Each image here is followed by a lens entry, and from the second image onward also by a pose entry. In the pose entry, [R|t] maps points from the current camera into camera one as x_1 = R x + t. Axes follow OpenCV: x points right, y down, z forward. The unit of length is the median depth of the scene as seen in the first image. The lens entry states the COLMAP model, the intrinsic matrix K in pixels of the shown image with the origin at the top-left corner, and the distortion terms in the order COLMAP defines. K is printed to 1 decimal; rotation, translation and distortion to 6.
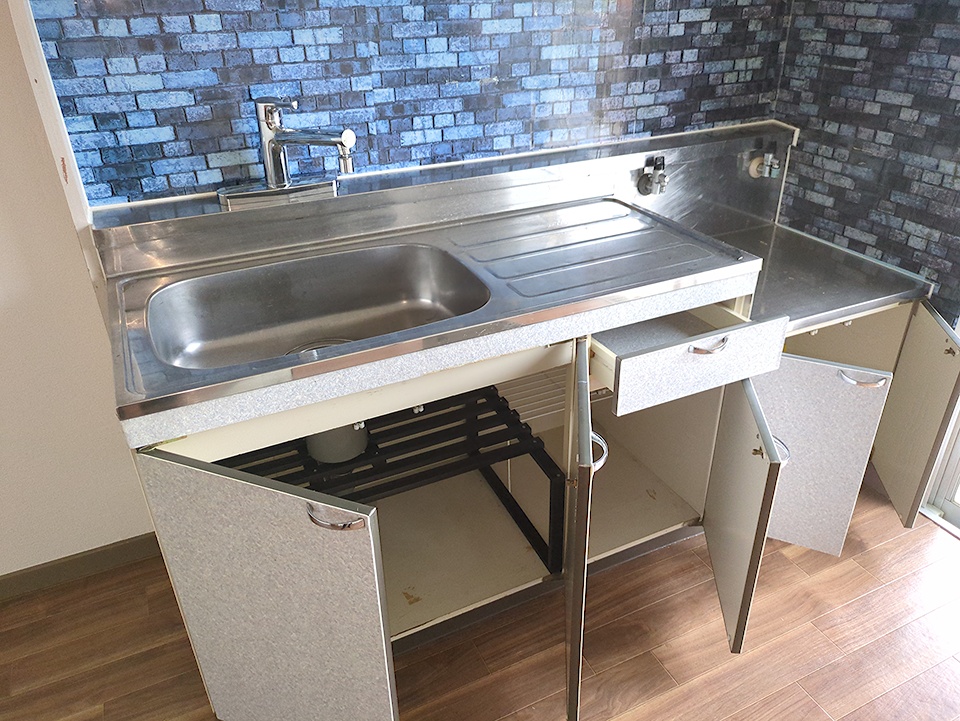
lens RADIAL K [[721.1, 0, 482.2], [0, 721.1, 360.3], [0, 0, 1]] dist [0.031424, -0.013862]
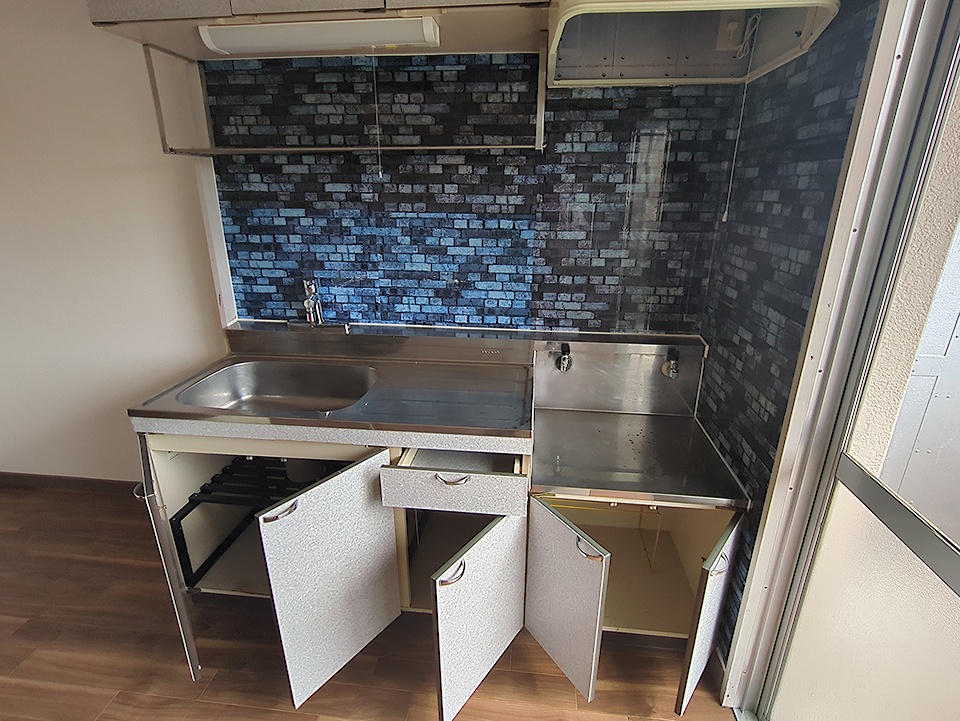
lens RADIAL K [[477.2, 0, 483.1], [0, 477.2, 362.2], [0, 0, 1]] dist [0.005244, 0.000332]
pose [[0.846721, 0.195558, -0.494794, 0.654180], [-0.272384, 0.958211, -0.087405, -0.144569], [0.457025, 0.208781, 0.864603, 0.155075]]
